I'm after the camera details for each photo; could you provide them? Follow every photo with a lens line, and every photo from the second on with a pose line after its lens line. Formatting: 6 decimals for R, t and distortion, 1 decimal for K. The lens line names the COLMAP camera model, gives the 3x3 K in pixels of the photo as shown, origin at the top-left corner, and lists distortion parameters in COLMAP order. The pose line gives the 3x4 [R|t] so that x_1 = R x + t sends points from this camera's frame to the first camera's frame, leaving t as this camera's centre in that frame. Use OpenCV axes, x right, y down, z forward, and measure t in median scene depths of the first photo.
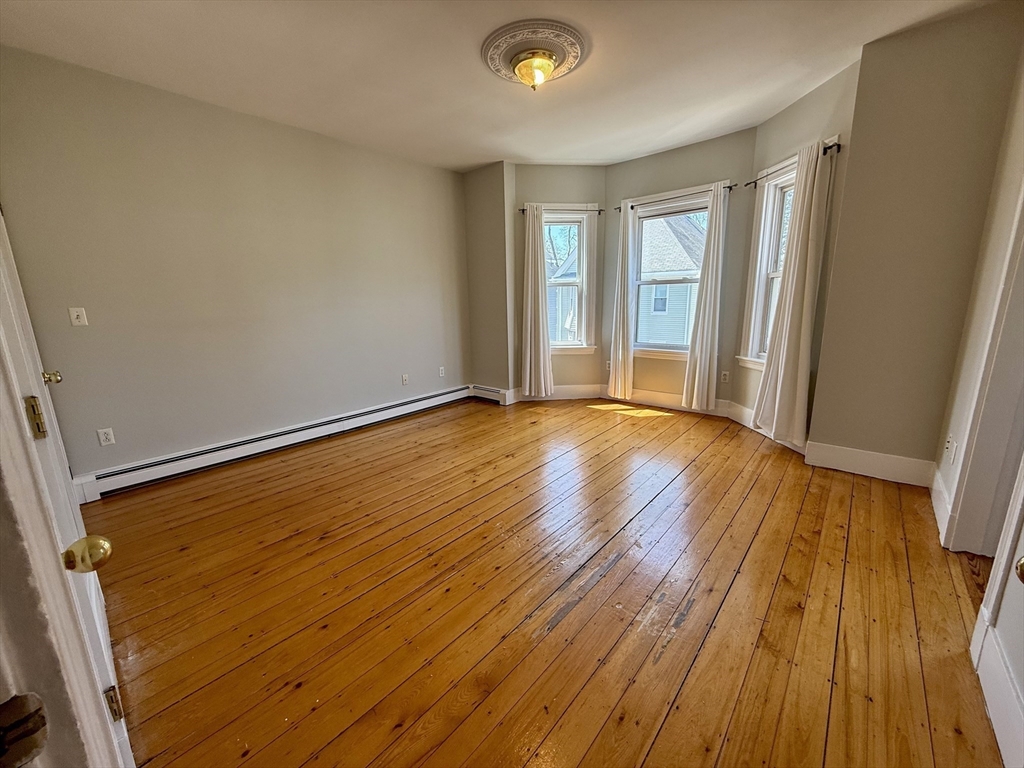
lens RADIAL K [[409.5, 0, 507.4], [0, 409.5, 384.8], [0, 0, 1]] dist [0.002197, -0.000037]
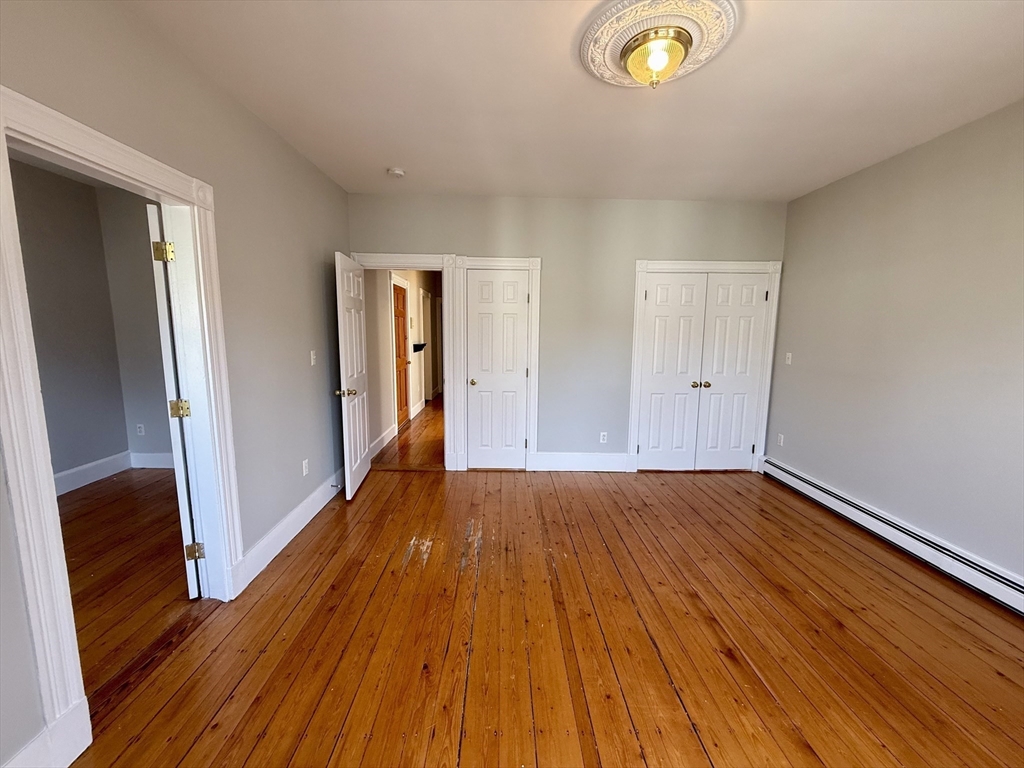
lens RADIAL K [[409.5, 0, 508.6], [0, 409.5, 383.7], [0, 0, 1]] dist [0.002197, -0.000037]
pose [[-0.742031, 0.105146, -0.662069, 0.617111], [-0.127625, 0.947402, 0.293500, -0.331103], [0.658105, 0.302282, -0.689582, 1.180892]]
